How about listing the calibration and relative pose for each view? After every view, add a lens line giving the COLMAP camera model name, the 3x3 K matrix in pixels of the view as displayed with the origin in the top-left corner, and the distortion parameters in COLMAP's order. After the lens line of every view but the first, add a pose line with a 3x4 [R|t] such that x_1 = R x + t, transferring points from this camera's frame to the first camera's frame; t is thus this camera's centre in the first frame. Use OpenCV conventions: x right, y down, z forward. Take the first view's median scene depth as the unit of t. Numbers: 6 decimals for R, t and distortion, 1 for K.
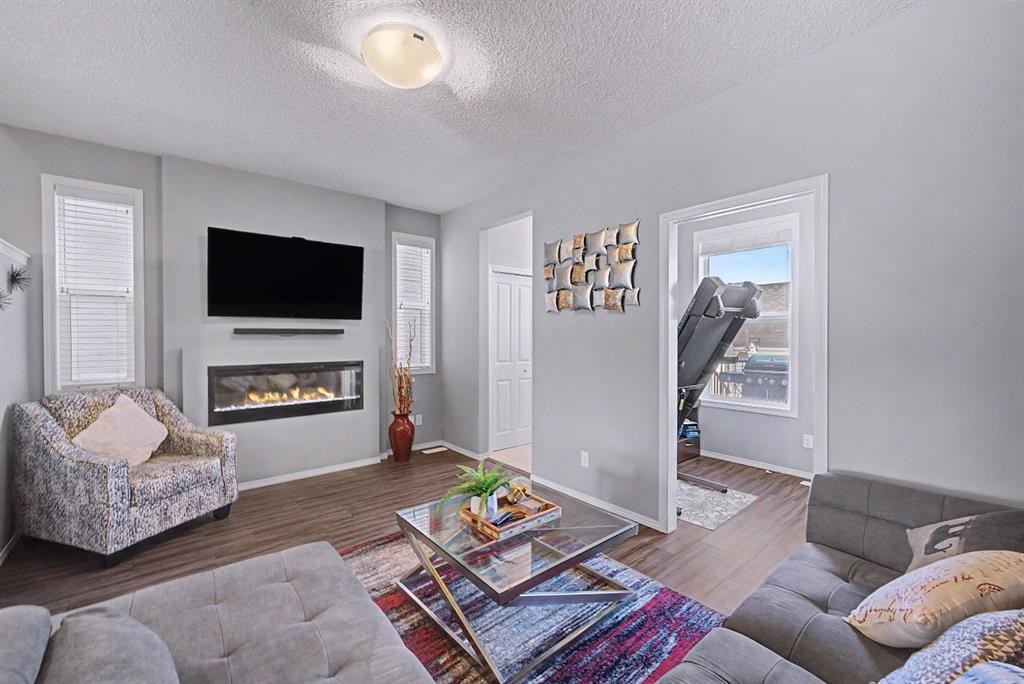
lens RADIAL K [[415.0, 0, 506.2], [0, 415.0, 340.1], [0, 0, 1]] dist [-0.001169, -0.000147]
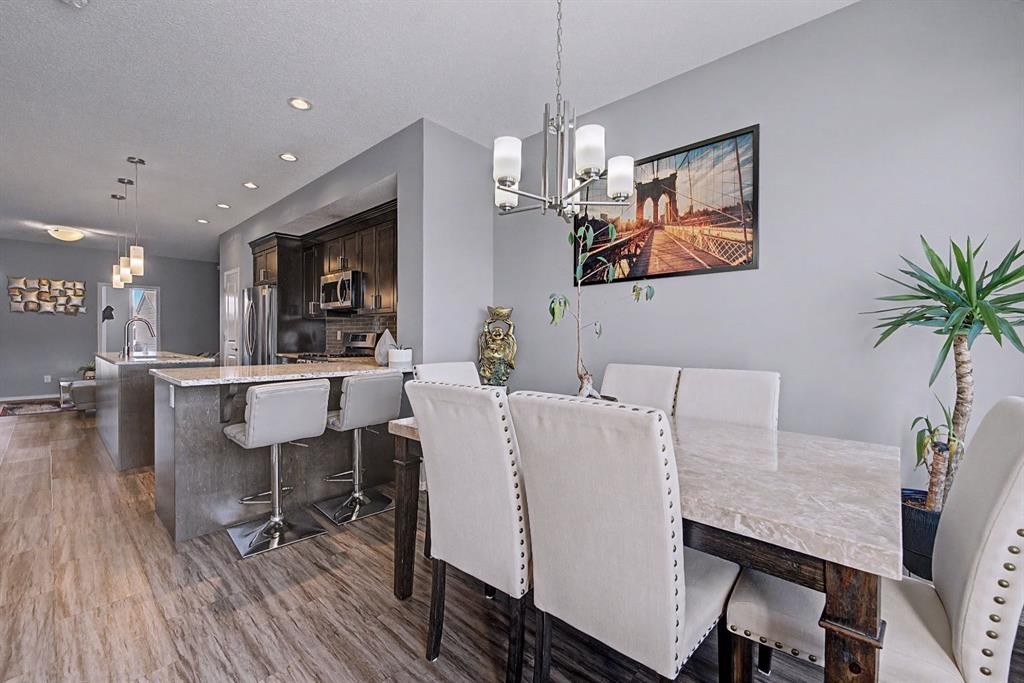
lens RADIAL K [[416.9, 0, 512.0], [0, 416.9, 341.5], [0, 0, 1]] dist [-0.003335, -0.000566]
pose [[-0.153891, -0.006794, 0.988065, -2.336969], [0.004531, 0.999961, 0.007581, 0.075503], [-0.988077, 0.005644, -0.153854, -1.108572]]
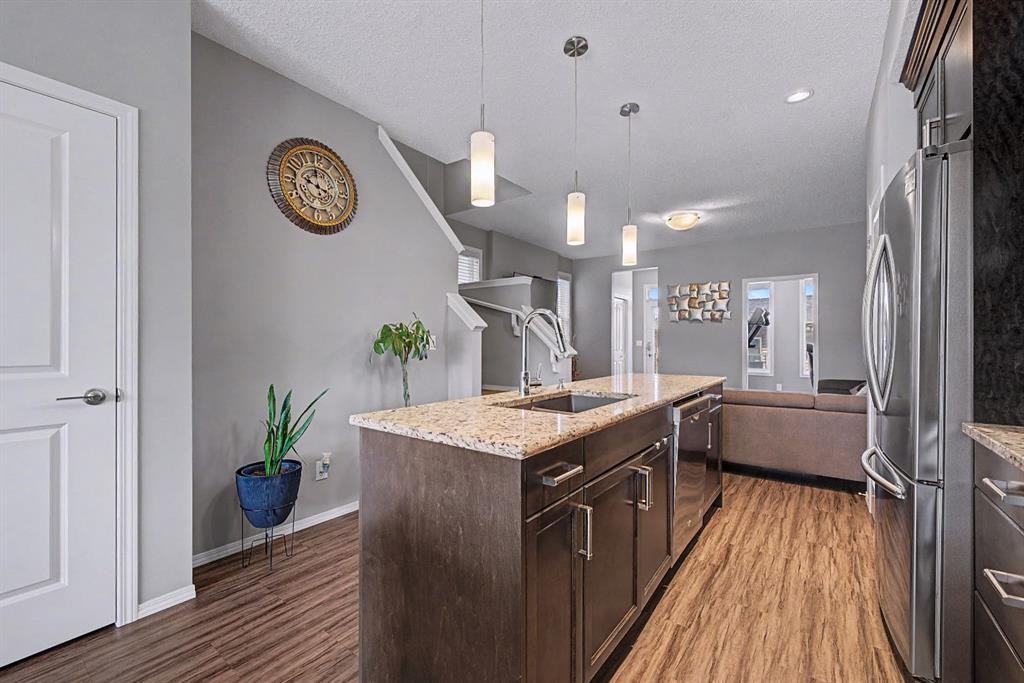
lens RADIAL K [[416.9, 0, 512.0], [0, 416.9, 341.5], [0, 0, 1]] dist [-0.003335, -0.000566]
pose [[0.971120, 0.004196, 0.238553, -1.129539], [-0.000141, 0.999855, -0.017010, 0.061339], [-0.238590, 0.016485, 0.970981, -0.734237]]
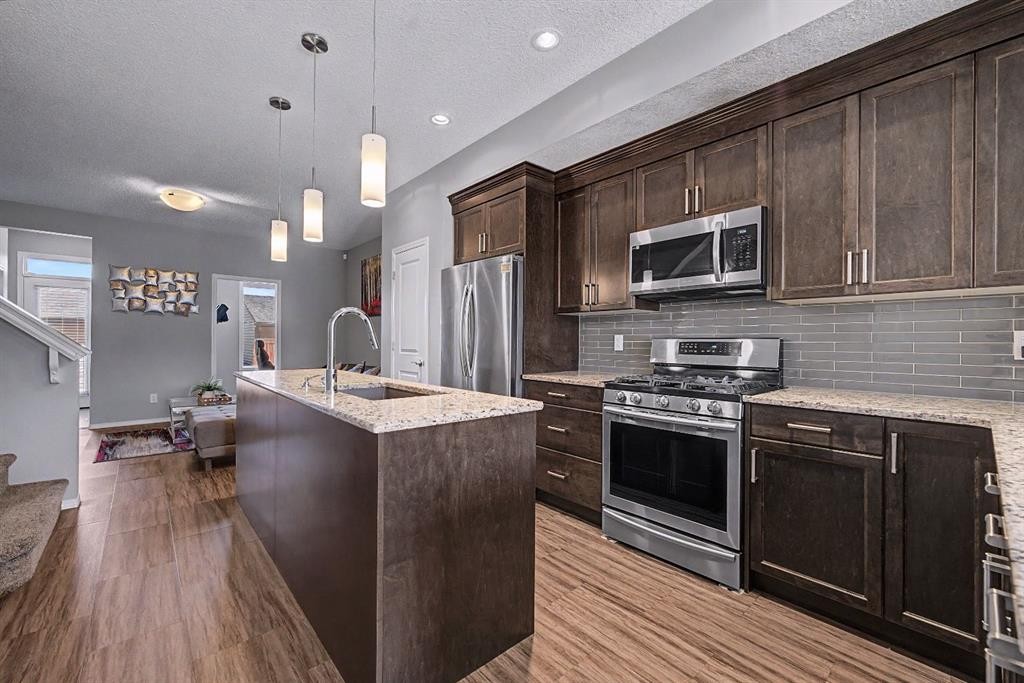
lens RADIAL K [[415.0, 0, 506.2], [0, 415.0, 339.6], [0, 0, 1]] dist [-0.001169, -0.000147]
pose [[-0.033862, 0.006909, 0.999403, -1.538644], [0.004675, 0.999966, -0.006754, 0.057953], [-0.999416, 0.004443, -0.033893, -0.403681]]
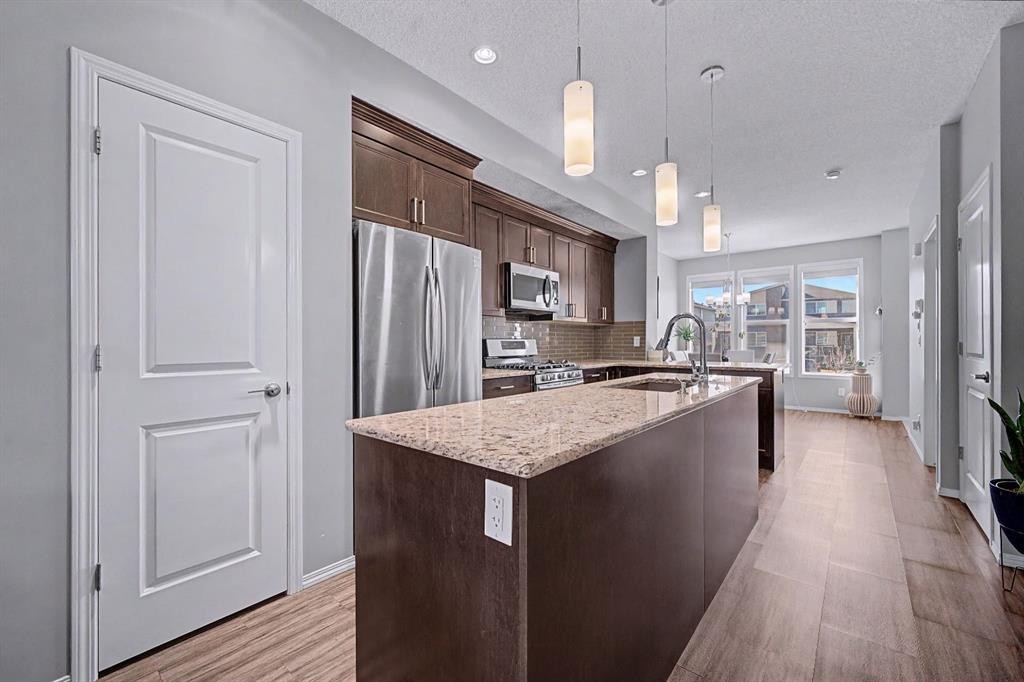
lens RADIAL K [[416.9, 0, 512.0], [0, 416.9, 341.0], [0, 0, 1]] dist [-0.003335, -0.000566]
pose [[-0.982570, 0.002529, -0.185876, -0.572519], [0.000949, 0.999963, 0.008590, 0.046932], [0.185891, 0.008264, -0.982536, 0.386372]]
